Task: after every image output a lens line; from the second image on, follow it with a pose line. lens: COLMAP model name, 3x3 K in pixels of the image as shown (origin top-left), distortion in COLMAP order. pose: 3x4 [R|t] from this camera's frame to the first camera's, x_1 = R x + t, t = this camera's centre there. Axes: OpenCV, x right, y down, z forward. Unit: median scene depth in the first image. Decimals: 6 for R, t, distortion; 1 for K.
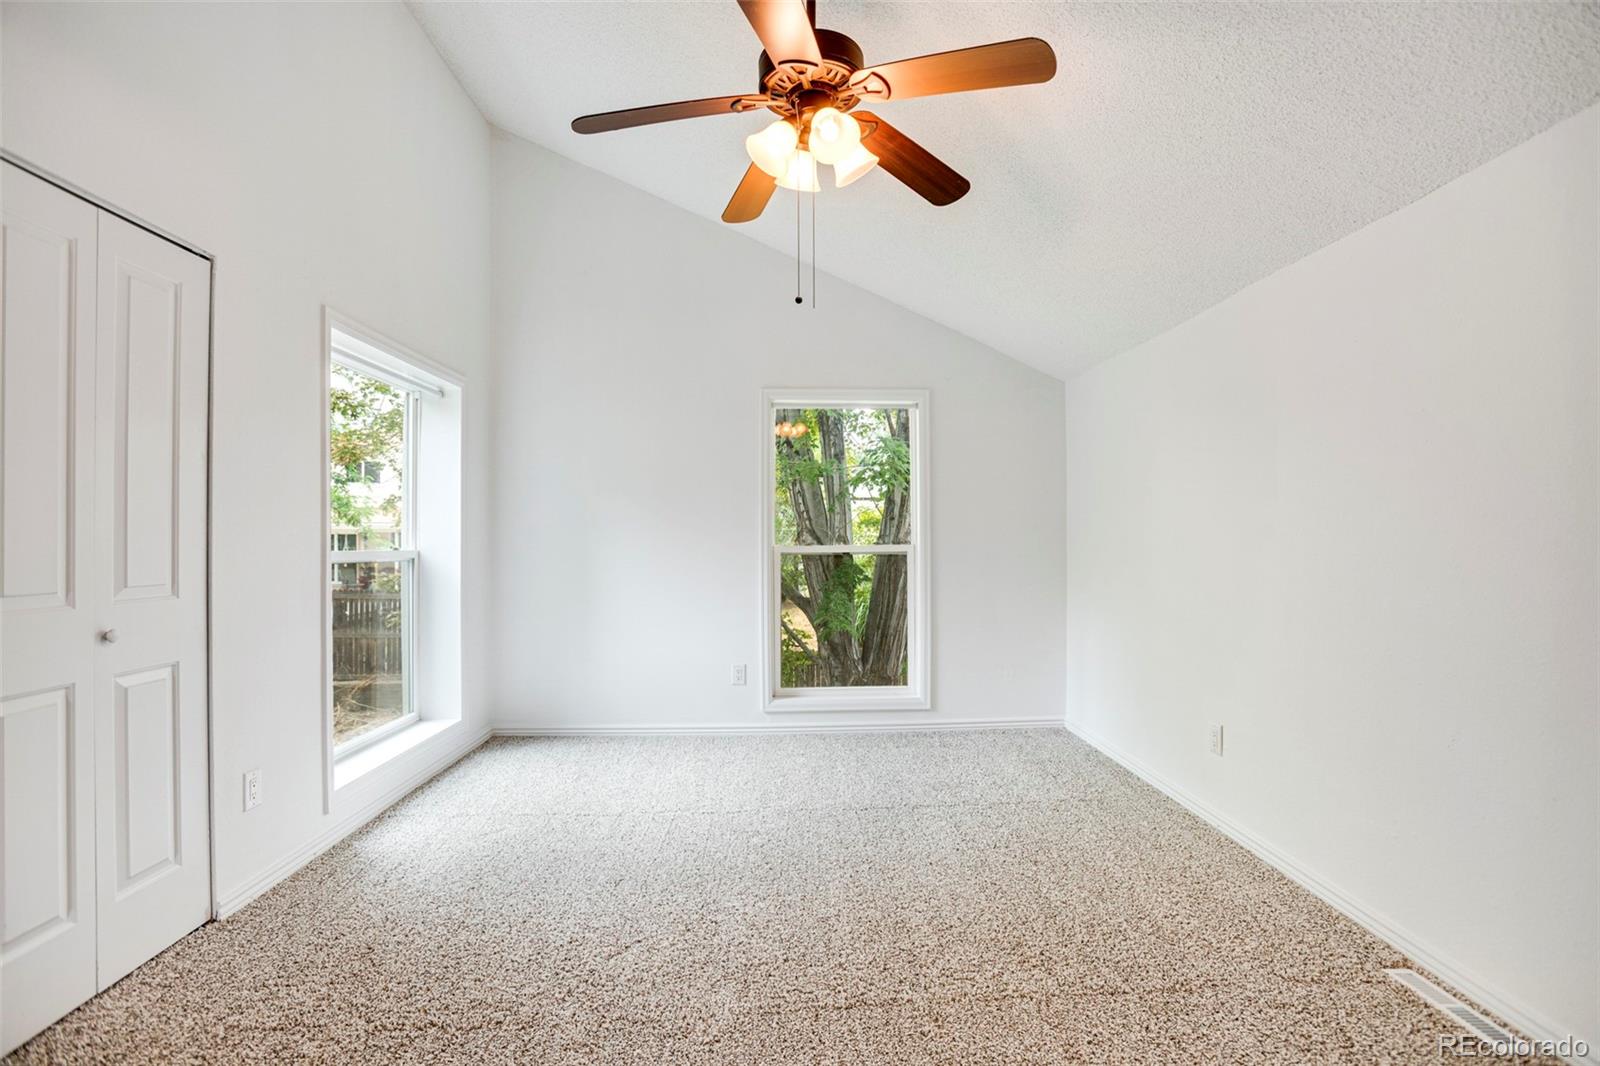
lens RADIAL K [[728.0, 0, 800.9], [0, 728.0, 538.3], [0, 0, 1]] dist [-0.041597, 0.015862]
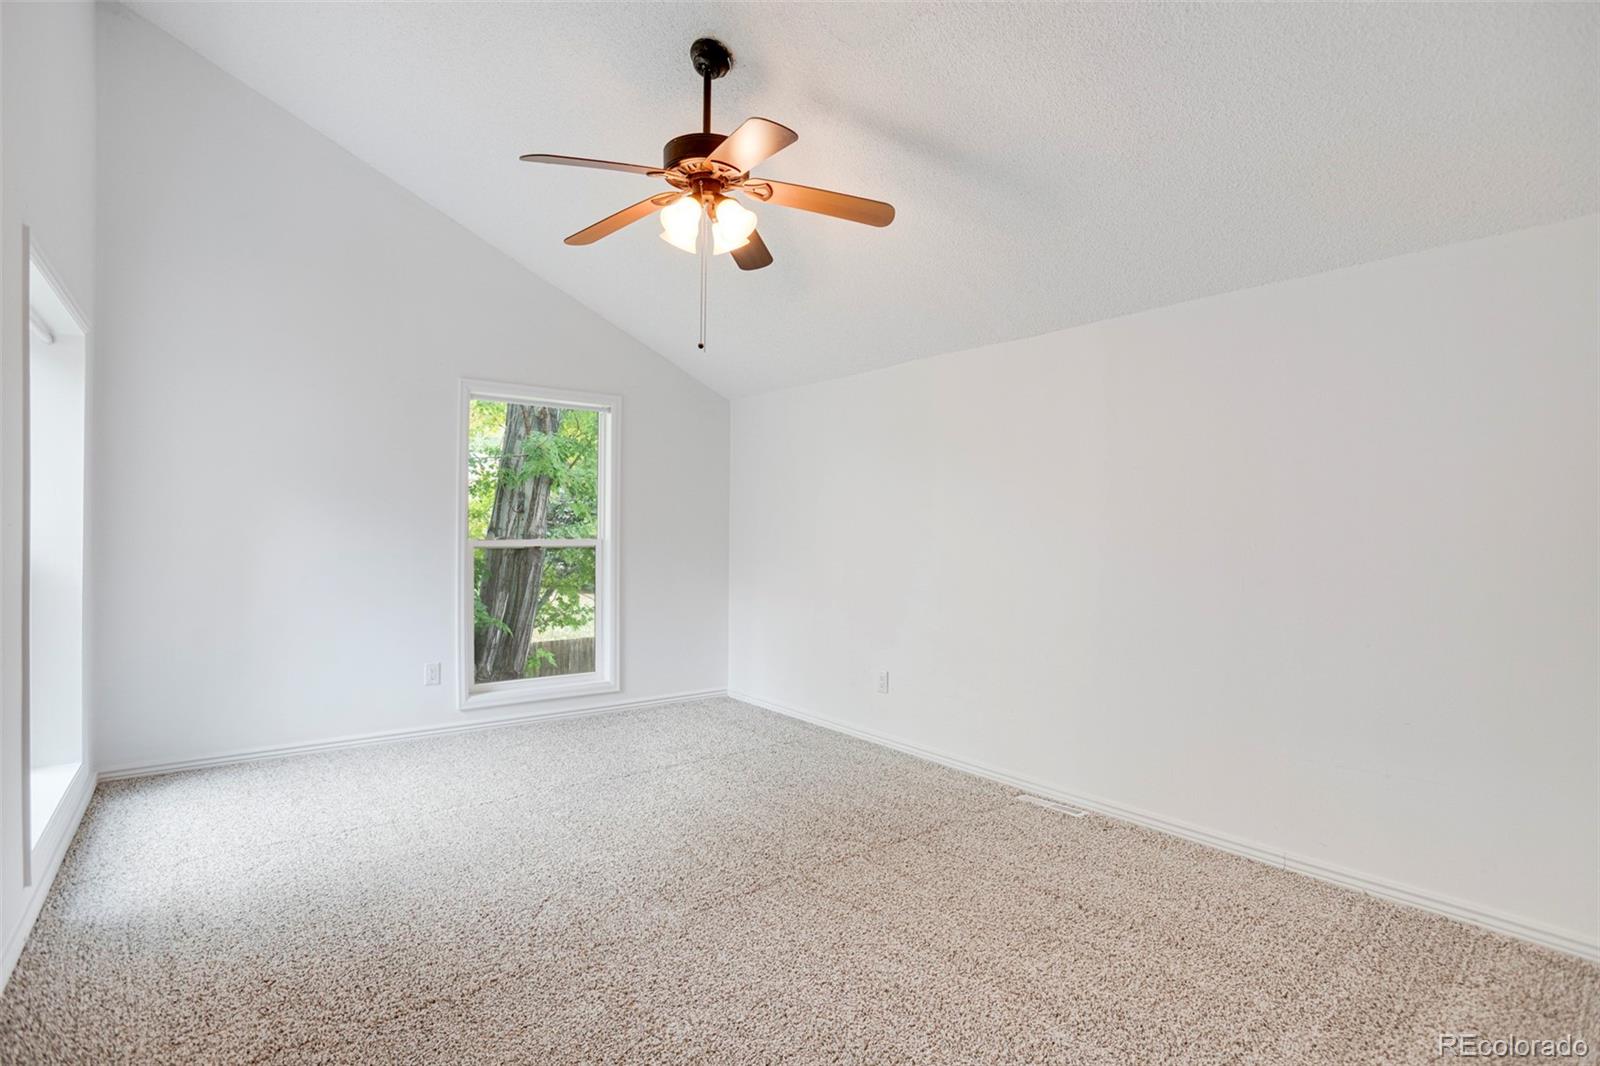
lens RADIAL K [[725.3, 0, 800.2], [0, 725.3, 536.2], [0, 0, 1]] dist [-0.027137, 0.022004]
pose [[0.834668, 0.011250, 0.550639, -0.226866], [-0.014725, 0.999890, 0.001891, -0.002438], [-0.550557, -0.009687, 0.834742, -0.058395]]
